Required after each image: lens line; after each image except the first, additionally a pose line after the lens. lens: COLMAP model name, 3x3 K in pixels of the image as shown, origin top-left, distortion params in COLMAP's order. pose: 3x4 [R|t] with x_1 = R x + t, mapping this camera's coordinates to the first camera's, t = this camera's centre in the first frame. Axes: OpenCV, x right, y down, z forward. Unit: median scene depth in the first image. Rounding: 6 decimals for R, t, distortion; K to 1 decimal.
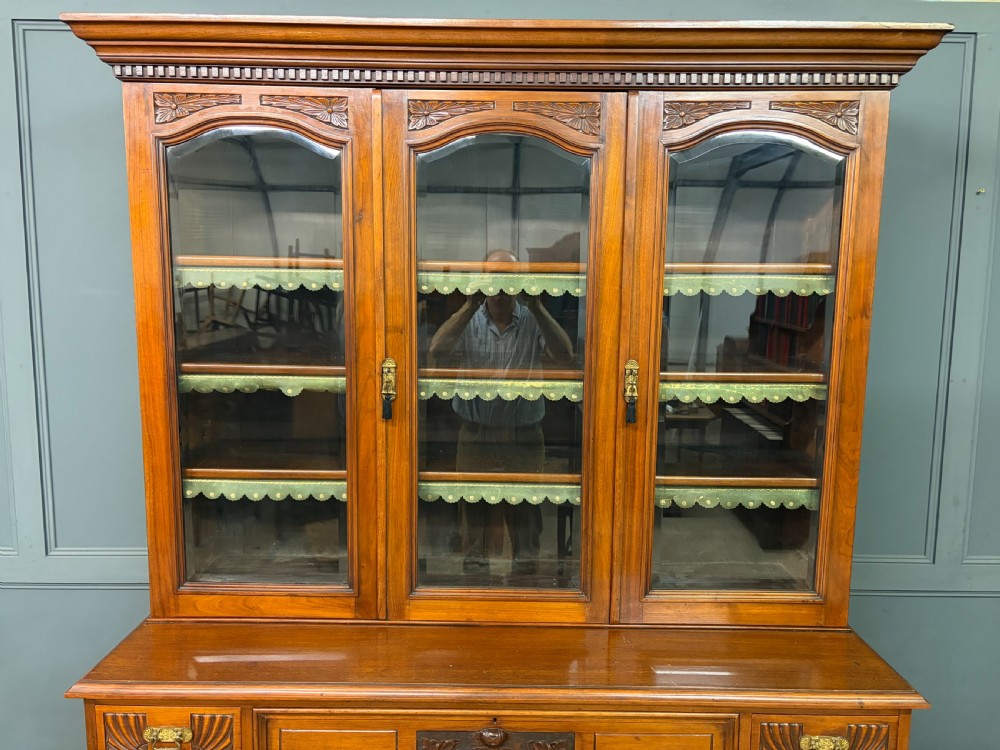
lens RADIAL K [[760.3, 0, 499.4], [0, 760.3, 373.0], [0, 0, 1]] dist [0.042771, -0.047656]
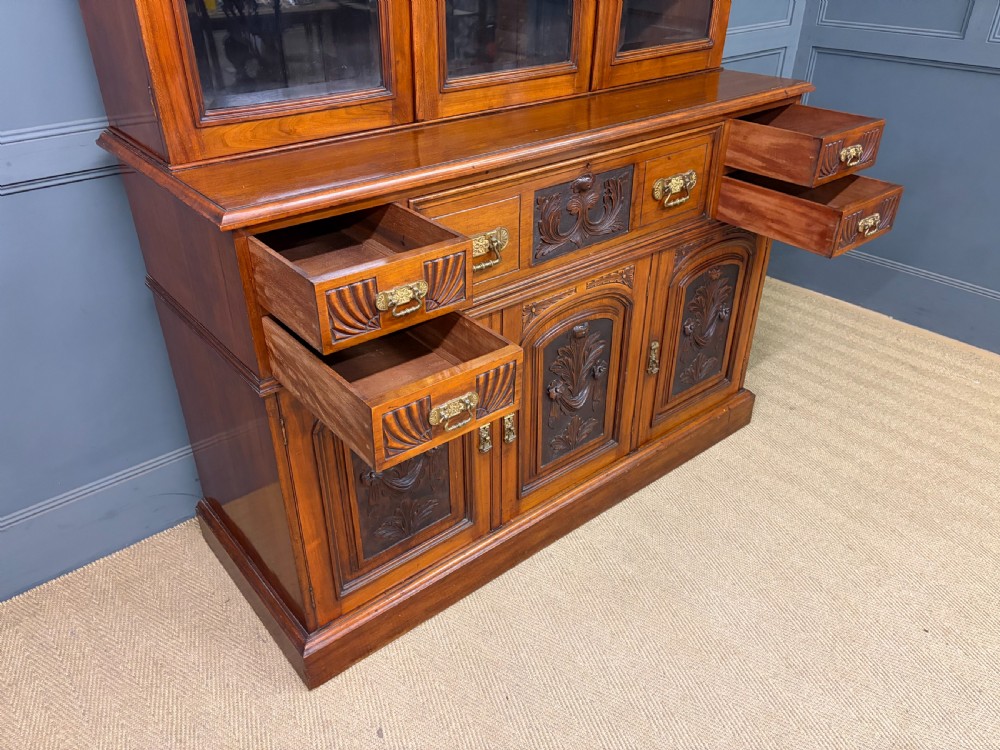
lens RADIAL K [[760.3, 0, 493.5], [0, 760.3, 376.8], [0, 0, 1]] dist [0.042771, -0.047656]
pose [[0.770515, -0.342899, 0.537333, -0.713067], [0.084170, 0.890330, 0.447468, 0.193510], [-0.631840, -0.299554, 0.714875, 0.177518]]
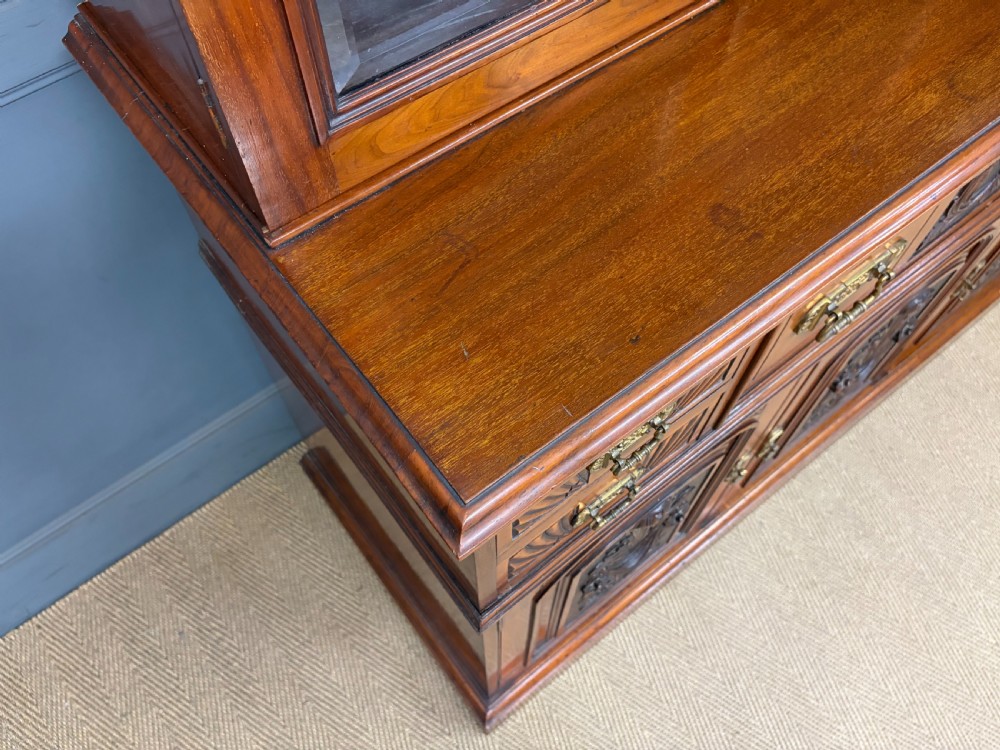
lens RADIAL K [[760.3, 0, 497.8], [0, 760.3, 372.6], [0, 0, 1]] dist [0.042771, -0.047656]
pose [[0.785665, -0.542433, 0.297484, -0.523474], [0.083068, 0.569000, 0.818131, 0.087814], [-0.613050, -0.618066, 0.492102, 0.754780]]
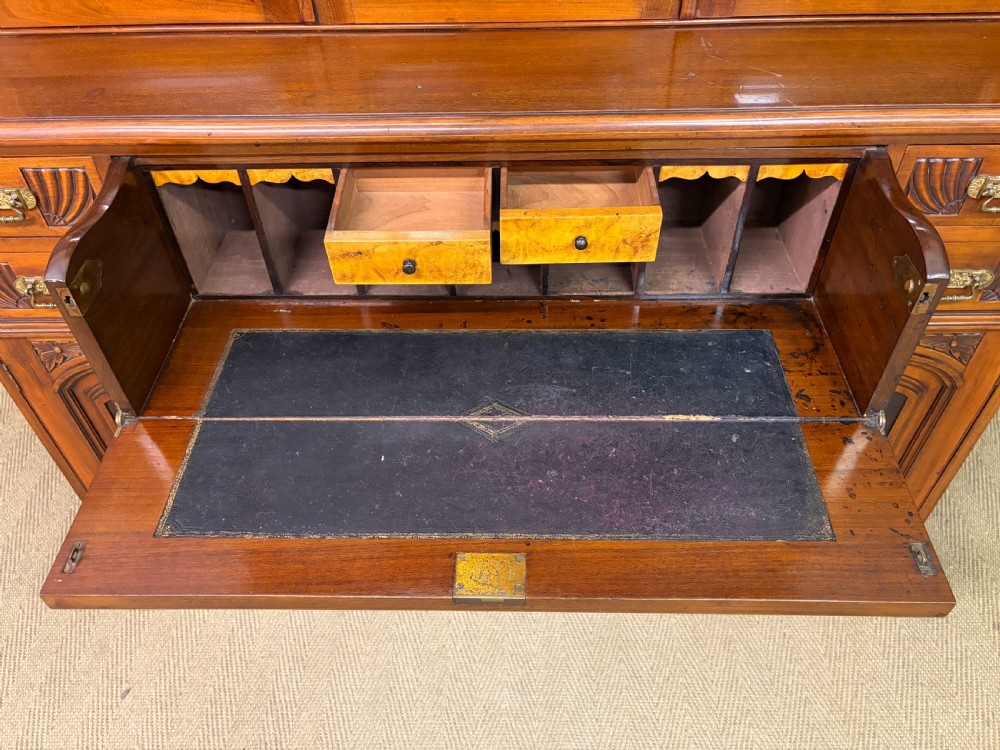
lens RADIAL K [[760.3, 0, 498.9], [0, 760.3, 378.1], [0, 0, 1]] dist [0.042771, -0.047656]
pose [[0.999441, -0.017840, -0.028279, 0.012078], [0.031482, 0.787006, 0.616142, 0.174725], [0.011263, -0.616688, 0.787127, 0.342327]]
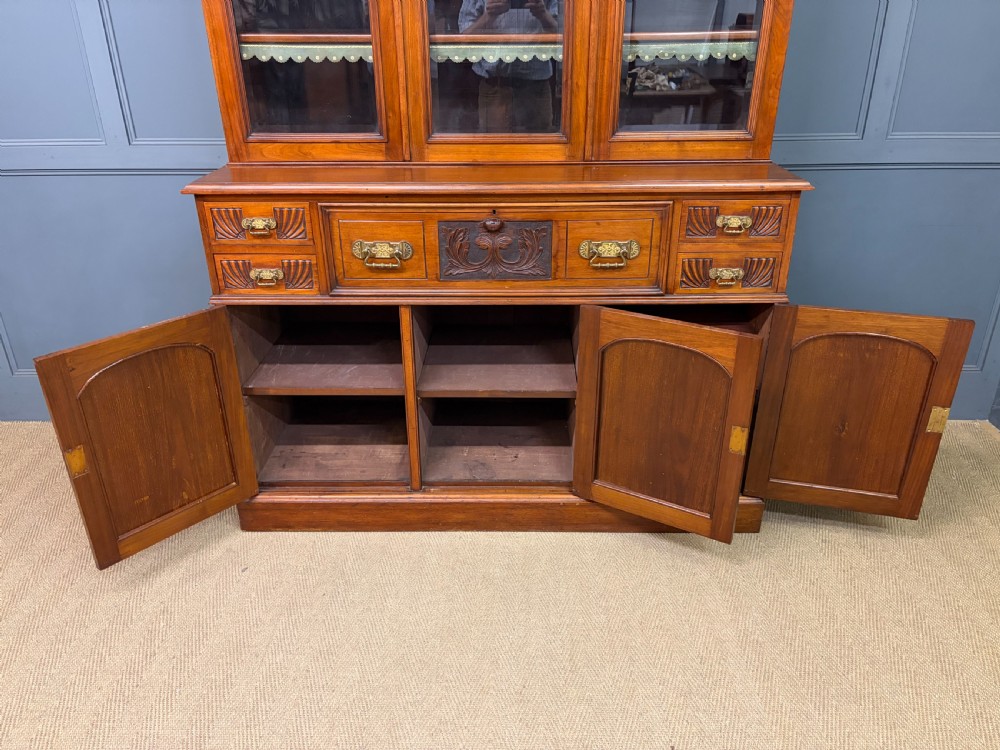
lens RADIAL K [[760.3, 0, 500.8], [0, 760.3, 379.1], [0, 0, 1]] dist [0.042771, -0.047656]
pose [[0.999716, -0.012865, -0.020067, 0.025692], [0.018755, 0.944123, 0.329058, 0.254379], [0.014712, -0.329341, 0.944096, -0.341843]]
